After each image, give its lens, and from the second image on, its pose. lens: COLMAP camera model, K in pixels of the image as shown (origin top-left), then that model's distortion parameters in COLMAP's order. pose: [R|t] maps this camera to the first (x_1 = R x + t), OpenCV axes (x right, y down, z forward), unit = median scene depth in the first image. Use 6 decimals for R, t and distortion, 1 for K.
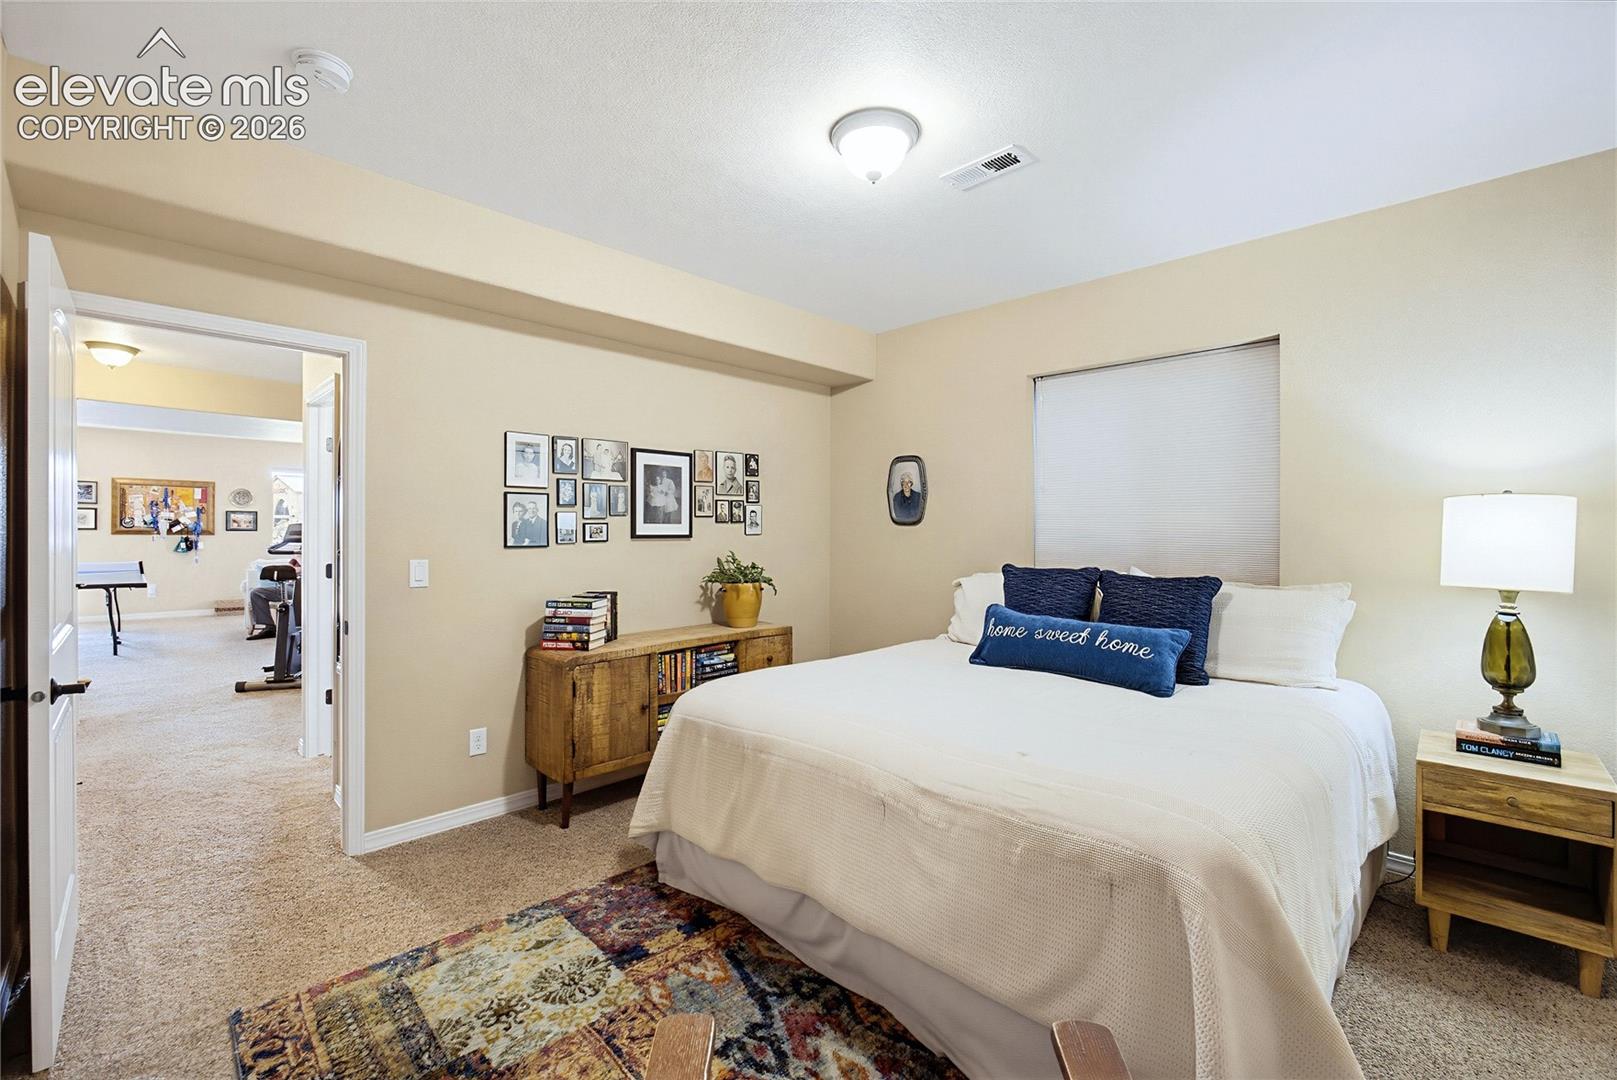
lens RADIAL K [[693.3, 0, 805.5], [0, 693.3, 526.9], [0, 0, 1]] dist [-0.019145, 0.006437]
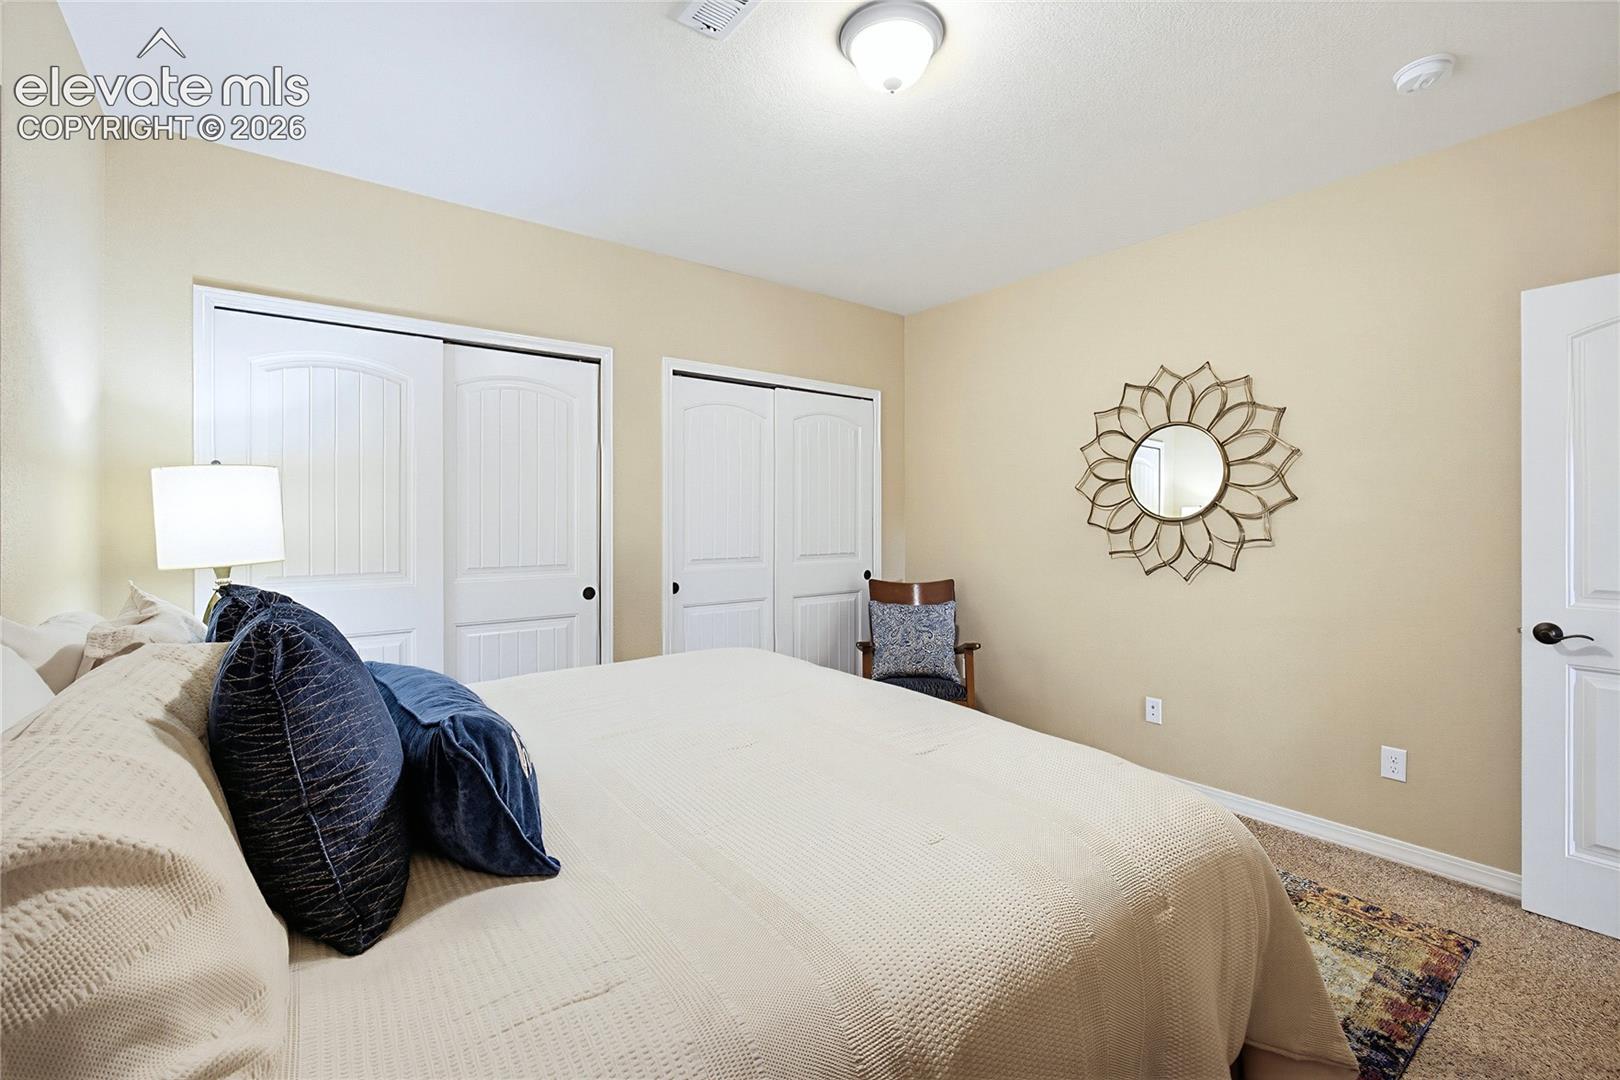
lens RADIAL K [[694.6, 0, 807.0], [0, 694.6, 526.9], [0, 0, 1]] dist [-0.019145, 0.006437]
pose [[-0.991503, -0.005219, 0.129979, 0.055981], [-0.005160, 0.999986, 0.000787, 0.020624], [-0.129981, 0.000110, -0.991516, 1.175871]]
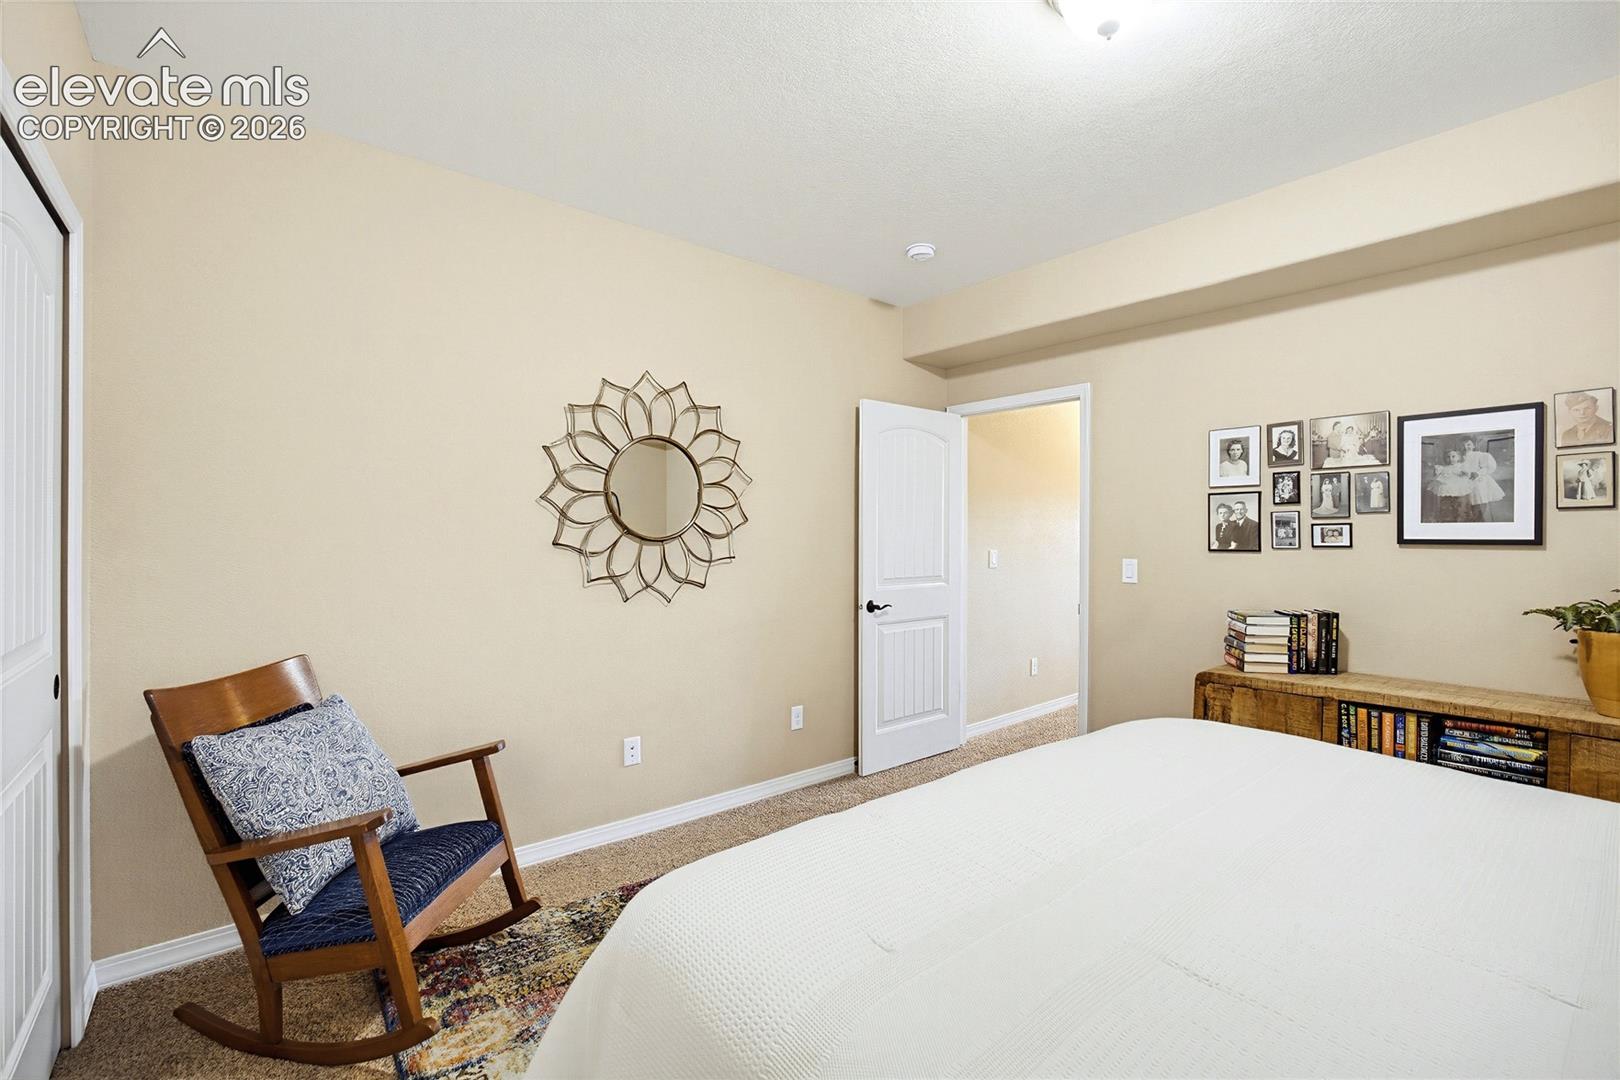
lens RADIAL K [[694.6, 0, 807.0], [0, 694.6, 526.9], [0, 0, 1]] dist [-0.019145, 0.006437]
pose [[-0.095663, -0.012077, -0.995341, 0.532700], [0.003930, 0.999914, -0.012510, 0.005667], [0.995406, -0.005109, -0.095607, 0.482143]]
